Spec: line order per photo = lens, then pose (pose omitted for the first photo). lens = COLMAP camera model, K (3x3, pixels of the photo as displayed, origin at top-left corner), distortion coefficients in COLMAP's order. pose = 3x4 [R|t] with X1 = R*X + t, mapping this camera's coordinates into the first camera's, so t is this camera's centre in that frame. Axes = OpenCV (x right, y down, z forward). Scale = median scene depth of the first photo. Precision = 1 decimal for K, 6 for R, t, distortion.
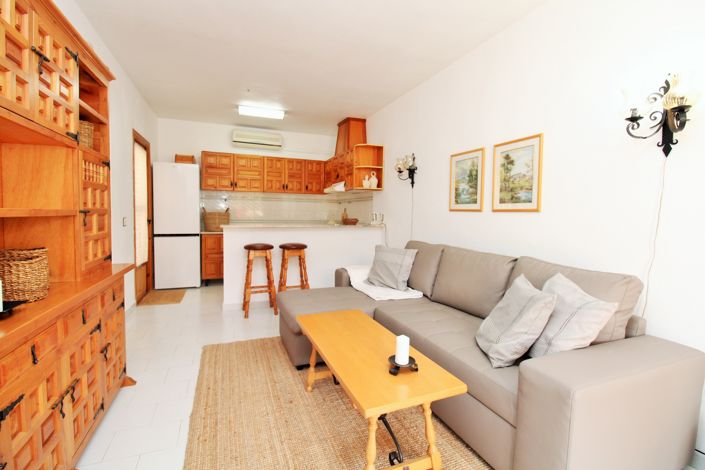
lens RADIAL K [[327.9, 0, 353.7], [0, 327.9, 228.5], [0, 0, 1]] dist [-0.004949, -0.001927]
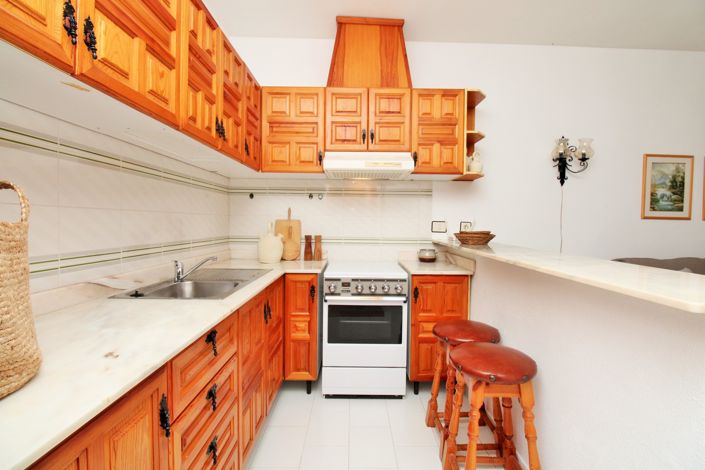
lens RADIAL K [[327.9, 0, 353.7], [0, 327.9, 228.5], [0, 0, 1]] dist [-0.004949, -0.001927]
pose [[0.347908, -0.033593, 0.936927, -0.586306], [0.037758, 0.999049, 0.021799, -0.055990], [-0.936768, 0.027792, 0.348845, 1.062744]]
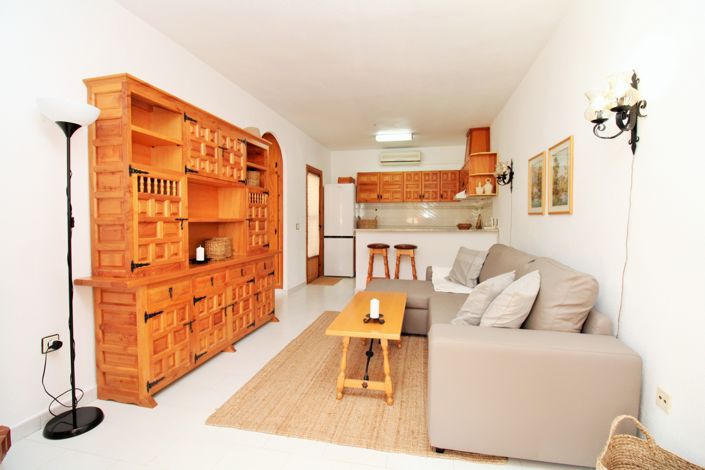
lens RADIAL K [[327.9, 0, 353.7], [0, 327.9, 228.5], [0, 0, 1]] dist [-0.004949, -0.001927]
pose [[0.829846, 0.001034, -0.557992, 0.307863], [-0.013591, 0.999739, -0.018360, 0.011180], [0.557827, 0.022820, 0.829643, -0.101476]]
